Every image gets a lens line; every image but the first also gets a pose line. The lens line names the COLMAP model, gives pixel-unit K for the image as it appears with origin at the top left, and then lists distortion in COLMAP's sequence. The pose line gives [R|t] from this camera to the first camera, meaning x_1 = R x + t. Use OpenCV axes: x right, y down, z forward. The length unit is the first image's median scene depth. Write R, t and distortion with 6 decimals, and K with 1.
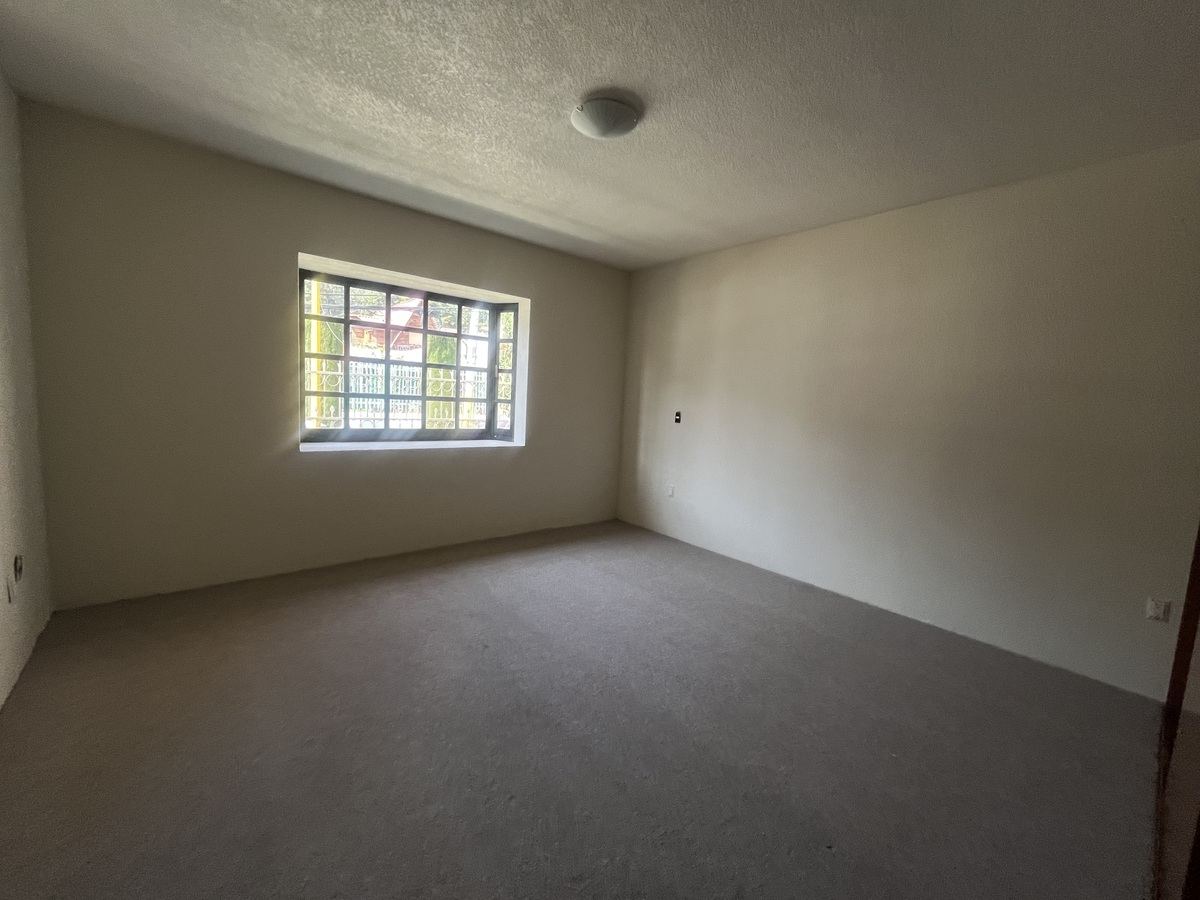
lens RADIAL K [[486.9, 0, 600.0], [0, 486.9, 446.8], [0, 0, 1]] dist [-0.002465, -0.000044]
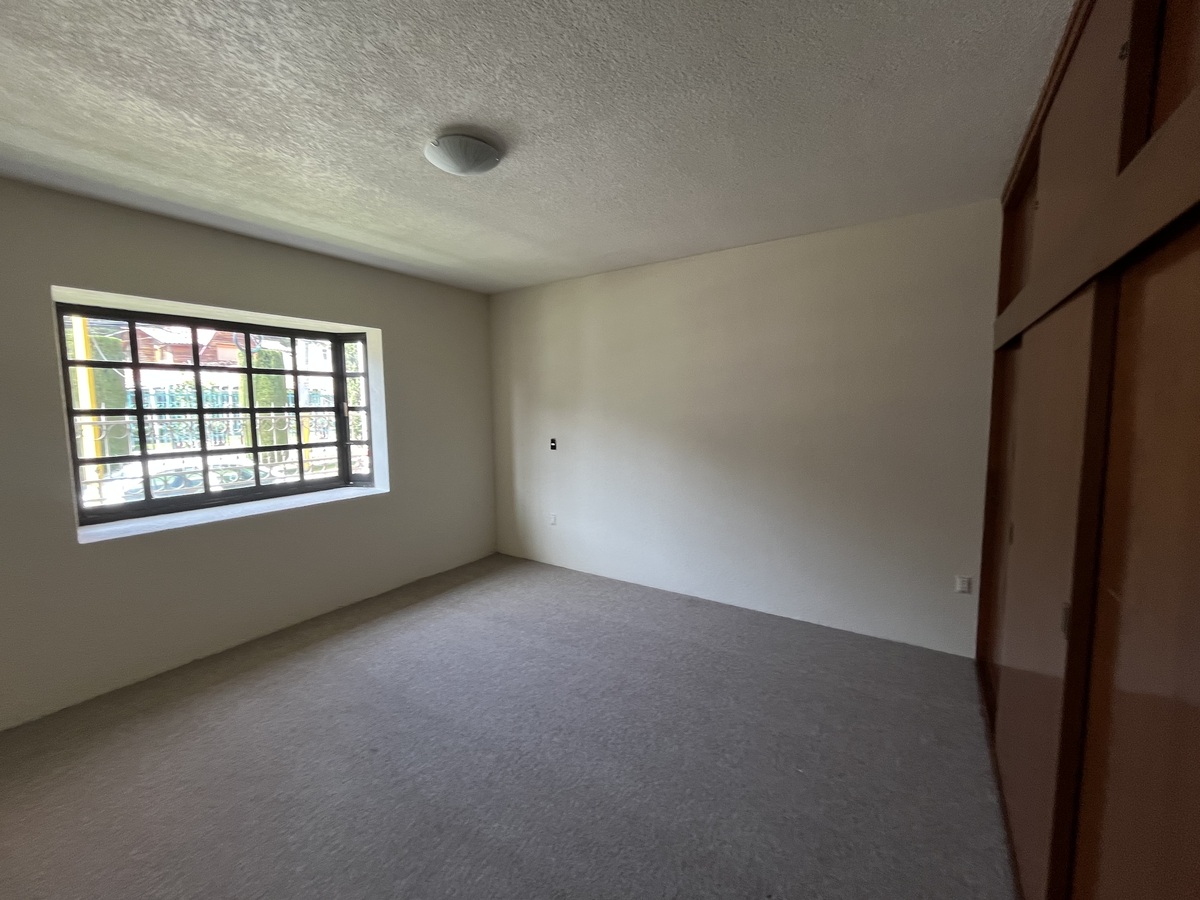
lens RADIAL K [[488.6, 0, 598.8], [0, 488.6, 449.4], [0, 0, 1]] dist [-0.002300, -0.000233]
pose [[0.957977, -0.089767, 0.272437, -0.043070], [0.091006, 0.995817, 0.008113, -0.099698], [-0.272025, 0.017022, 0.962140, 0.052847]]
